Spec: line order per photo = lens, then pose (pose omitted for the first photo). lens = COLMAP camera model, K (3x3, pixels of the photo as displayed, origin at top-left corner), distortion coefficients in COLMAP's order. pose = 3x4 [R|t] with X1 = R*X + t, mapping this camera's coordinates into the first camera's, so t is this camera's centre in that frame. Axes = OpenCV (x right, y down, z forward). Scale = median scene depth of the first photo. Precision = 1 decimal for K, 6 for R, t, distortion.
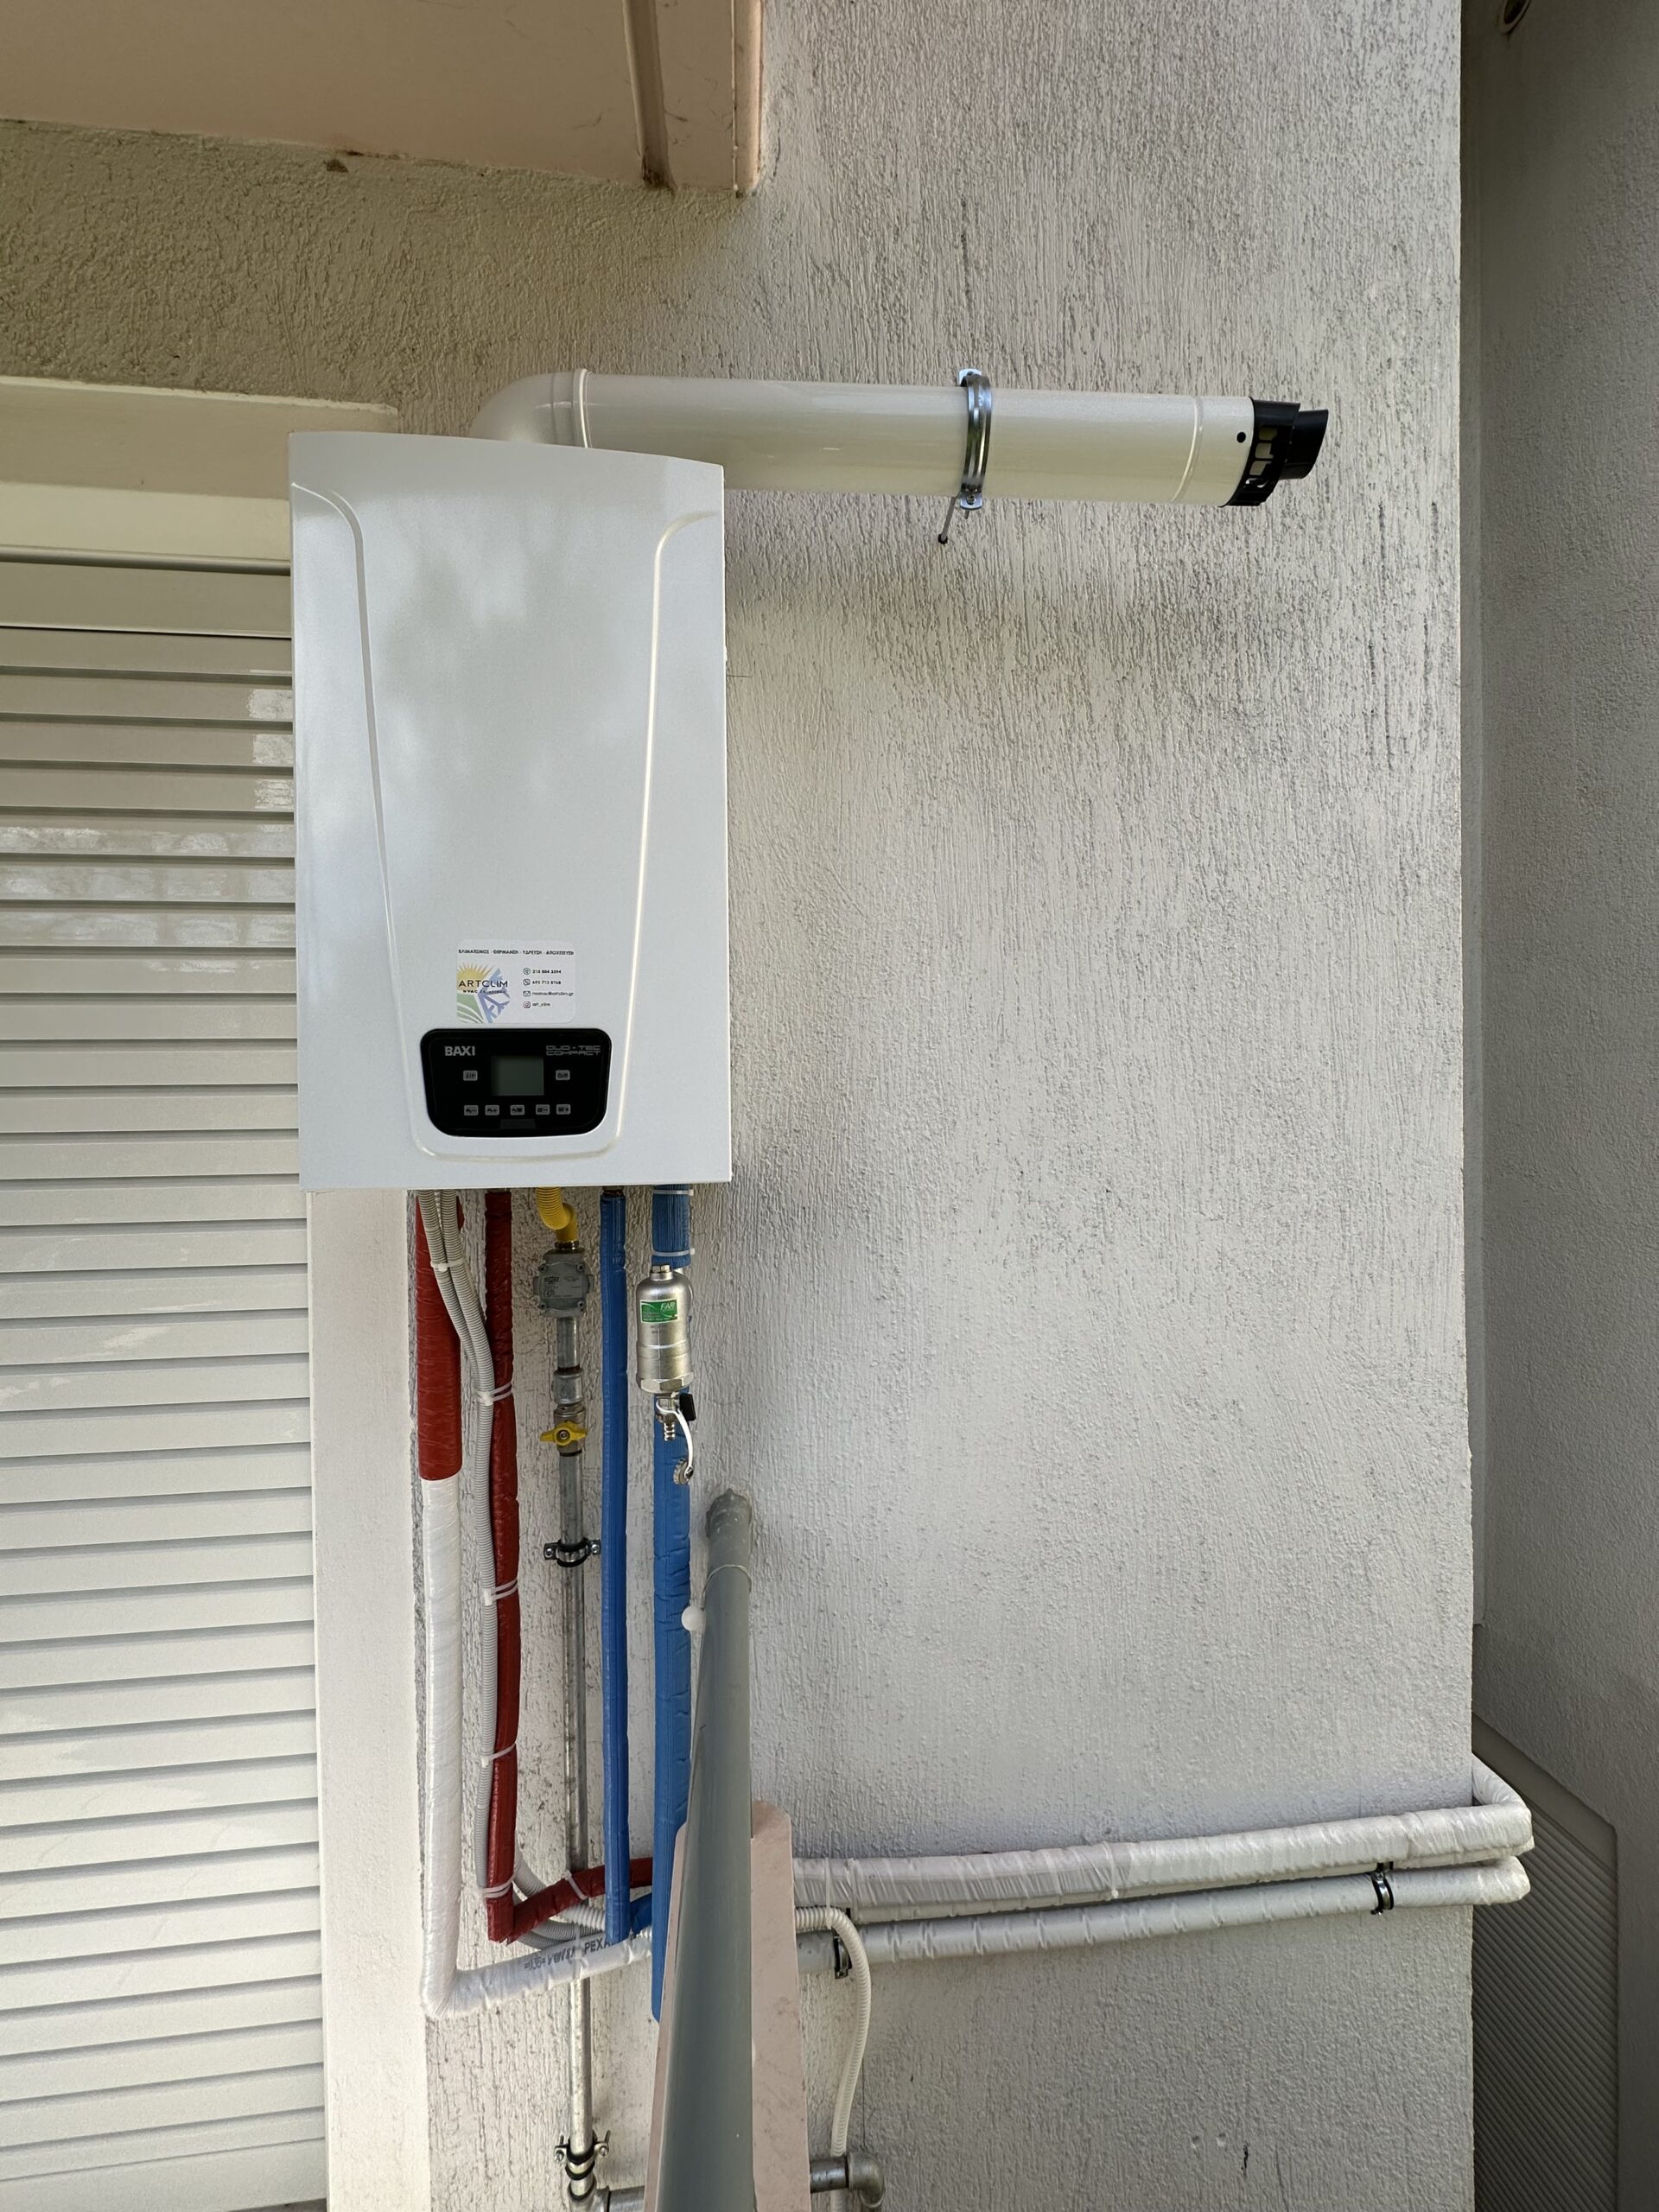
lens RADIAL K [[889.4, 0, 835.5], [0, 889.4, 1112.5], [0, 0, 1]] dist [-0.003752, 0.000570]
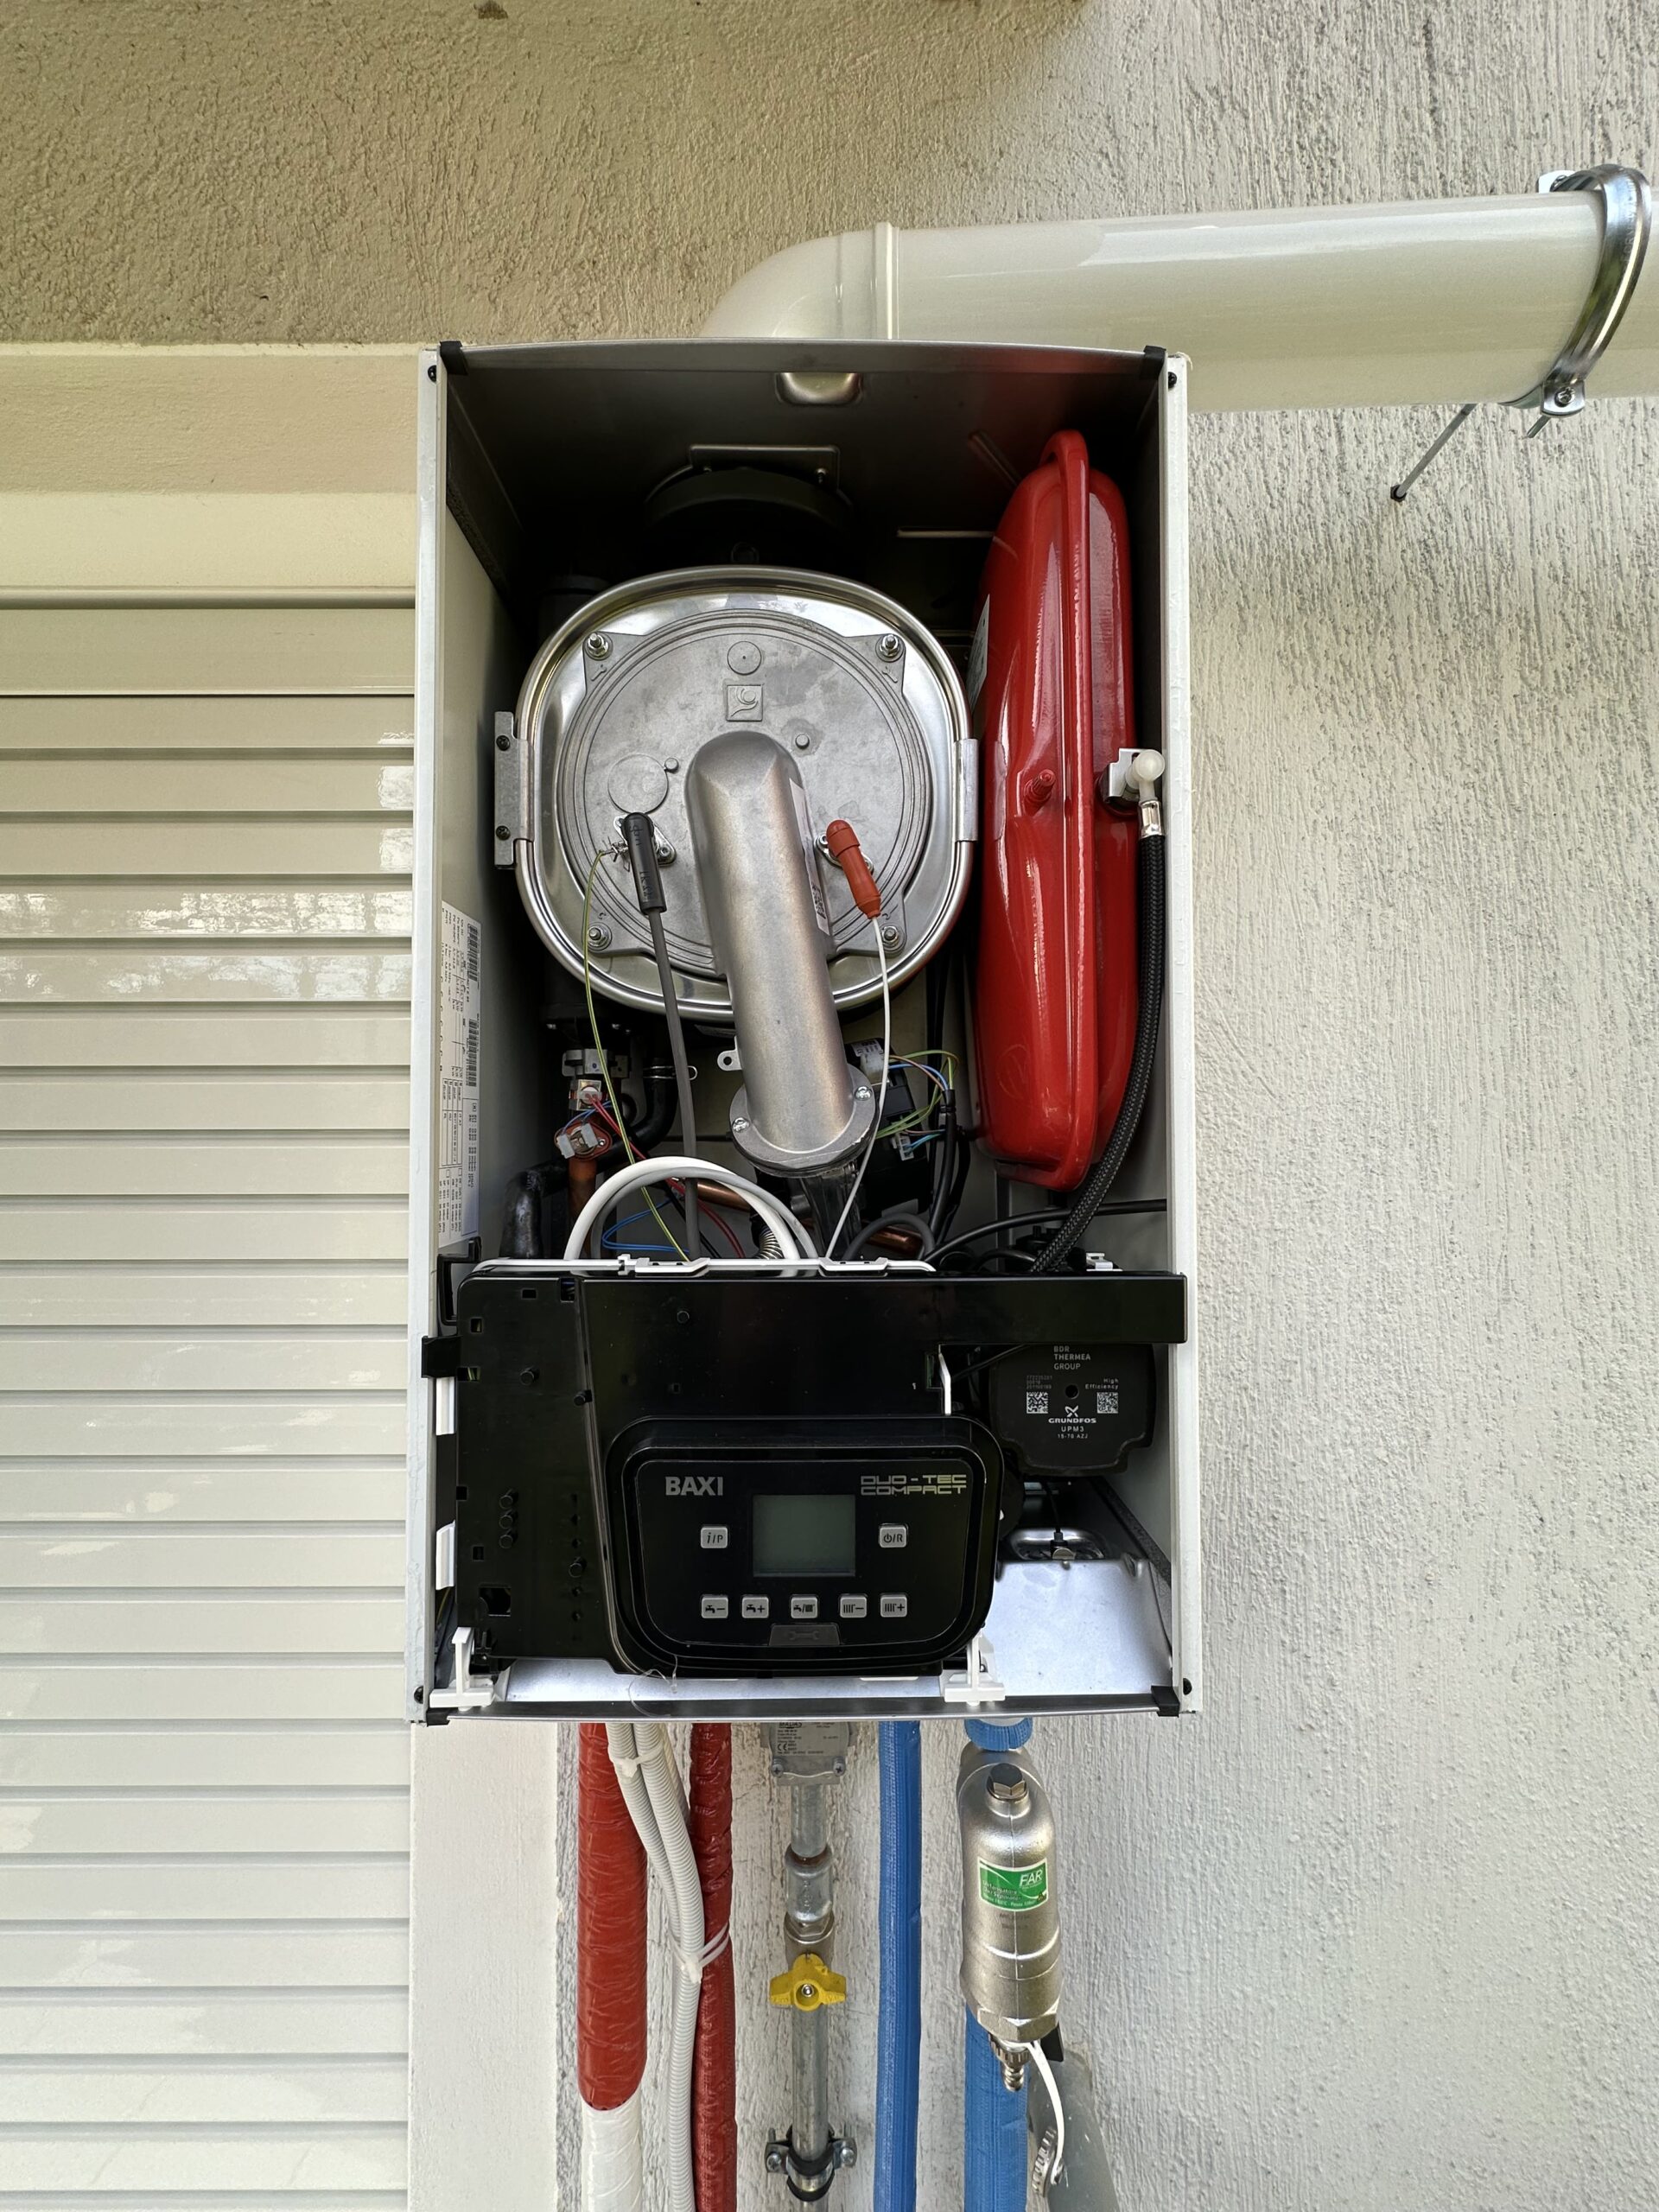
lens RADIAL K [[889.4, 0, 833.3], [0, 889.4, 1100.3], [0, 0, 1]] dist [-0.003752, 0.000570]
pose [[0.994144, 0.006964, -0.107837, -0.208116], [-0.010713, 0.999357, -0.034221, -0.195061], [0.107529, 0.035176, 0.993579, 0.355539]]
